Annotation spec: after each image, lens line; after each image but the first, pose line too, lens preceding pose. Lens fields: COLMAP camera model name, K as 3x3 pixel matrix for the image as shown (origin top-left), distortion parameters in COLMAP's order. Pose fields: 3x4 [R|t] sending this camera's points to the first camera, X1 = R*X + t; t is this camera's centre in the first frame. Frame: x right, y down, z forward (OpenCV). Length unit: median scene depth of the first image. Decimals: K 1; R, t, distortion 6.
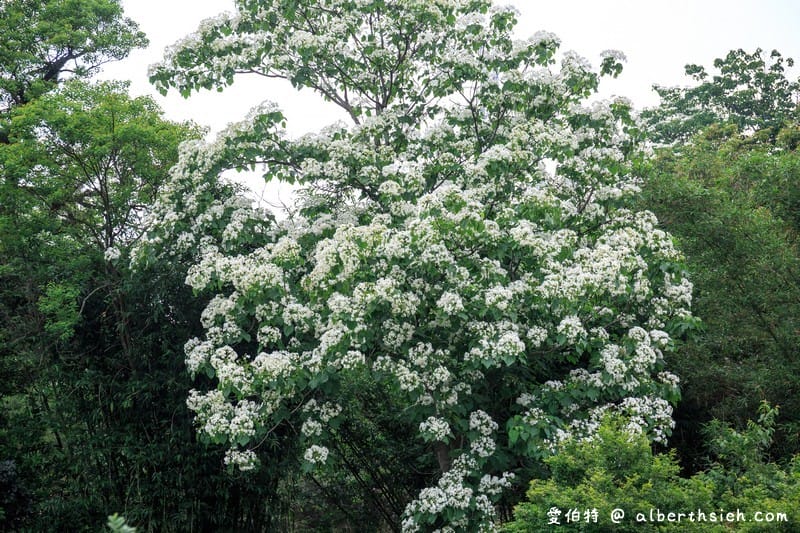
lens RADIAL K [[1637.2, 0, 400.0], [0, 1637.2, 266.5], [0, 0, 1]] dist [0.009655, 0.371296]
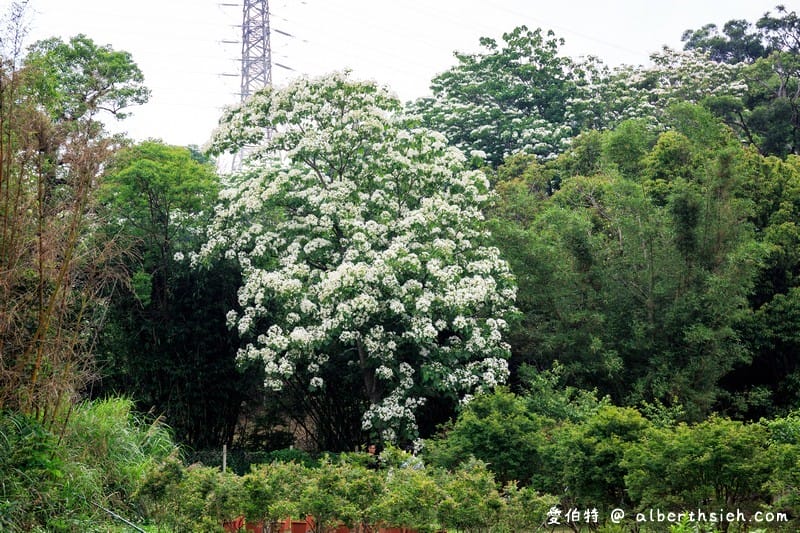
lens RADIAL K [[1637.2, 0, 400.0], [0, 1637.2, 266.5], [0, 0, 1]] dist [0.009655, 0.371296]
pose [[0.987880, 0.032823, 0.151712, -0.242704], [-0.045974, 0.995404, 0.084006, -0.174891], [-0.148257, -0.089963, 0.984848, -0.814656]]
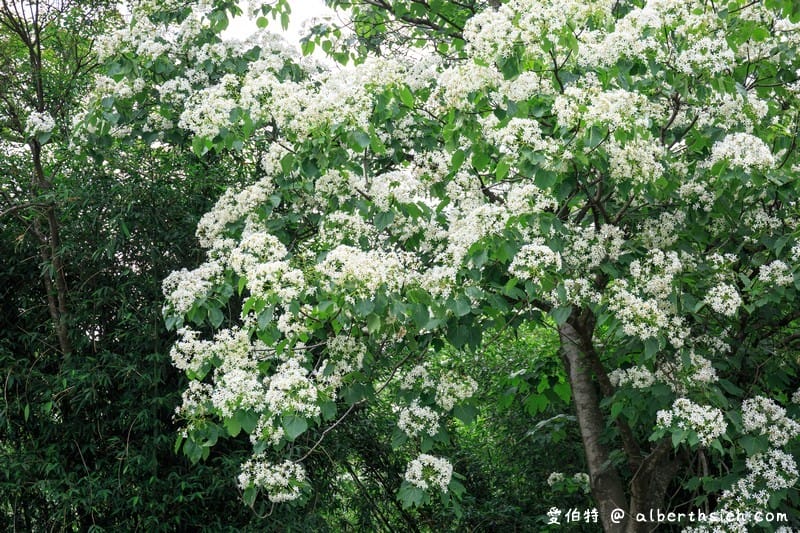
lens RADIAL K [[1520.9, 0, 400.0], [0, 1520.9, 266.5], [0, 0, 1]] dist [0.100386, -0.175317]
pose [[0.998018, 0.045075, 0.043907, -0.083043], [-0.041160, 0.995416, -0.086326, 0.093187], [-0.047596, 0.084348, 0.995299, 0.539471]]
